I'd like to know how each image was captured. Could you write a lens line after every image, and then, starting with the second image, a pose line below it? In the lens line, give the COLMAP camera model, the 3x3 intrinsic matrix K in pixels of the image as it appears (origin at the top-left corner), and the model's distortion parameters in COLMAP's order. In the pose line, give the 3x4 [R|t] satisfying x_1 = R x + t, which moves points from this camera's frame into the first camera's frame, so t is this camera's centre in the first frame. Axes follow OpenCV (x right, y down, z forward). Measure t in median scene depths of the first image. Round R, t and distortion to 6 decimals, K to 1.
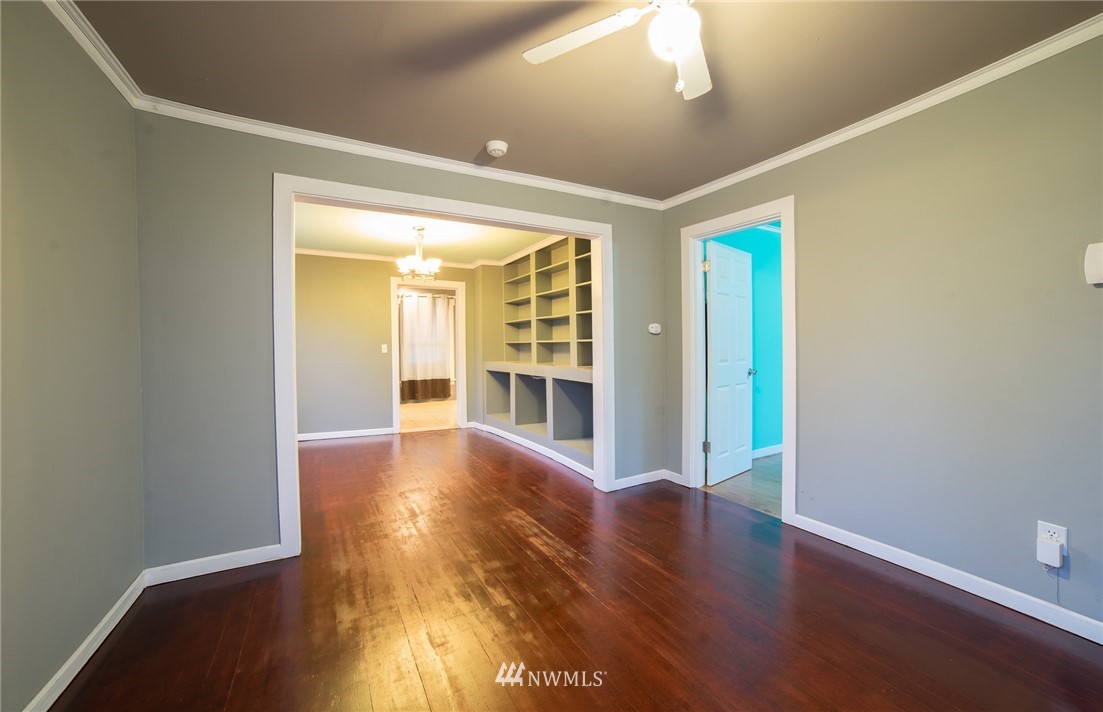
lens RADIAL K [[427.6, 0, 551.5], [0, 427.6, 356.0], [0, 0, 1]] dist [0.000237, 0.000065]
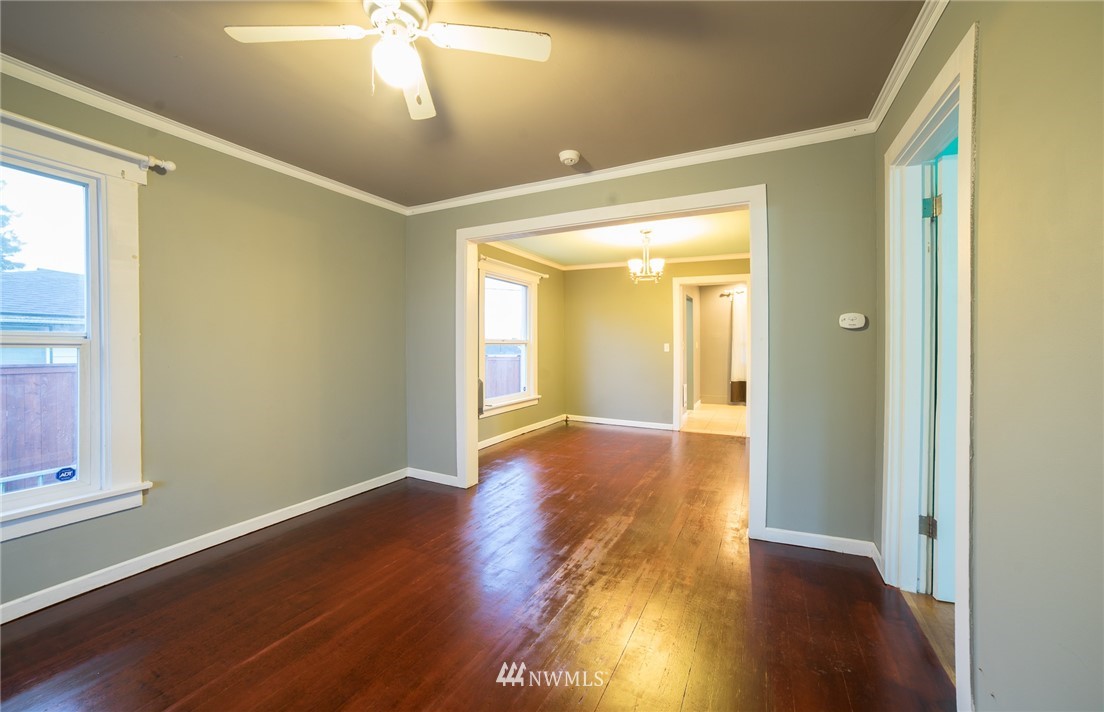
lens RADIAL K [[437.7, 0, 552.0], [0, 437.7, 356.0], [0, 0, 1]] dist [0.000241, 0.000049]
pose [[0.571945, 0.024627, -0.819922, 0.346259], [-0.021005, 0.999661, 0.015374, -0.007552], [0.820023, 0.008429, 0.572268, 0.162715]]
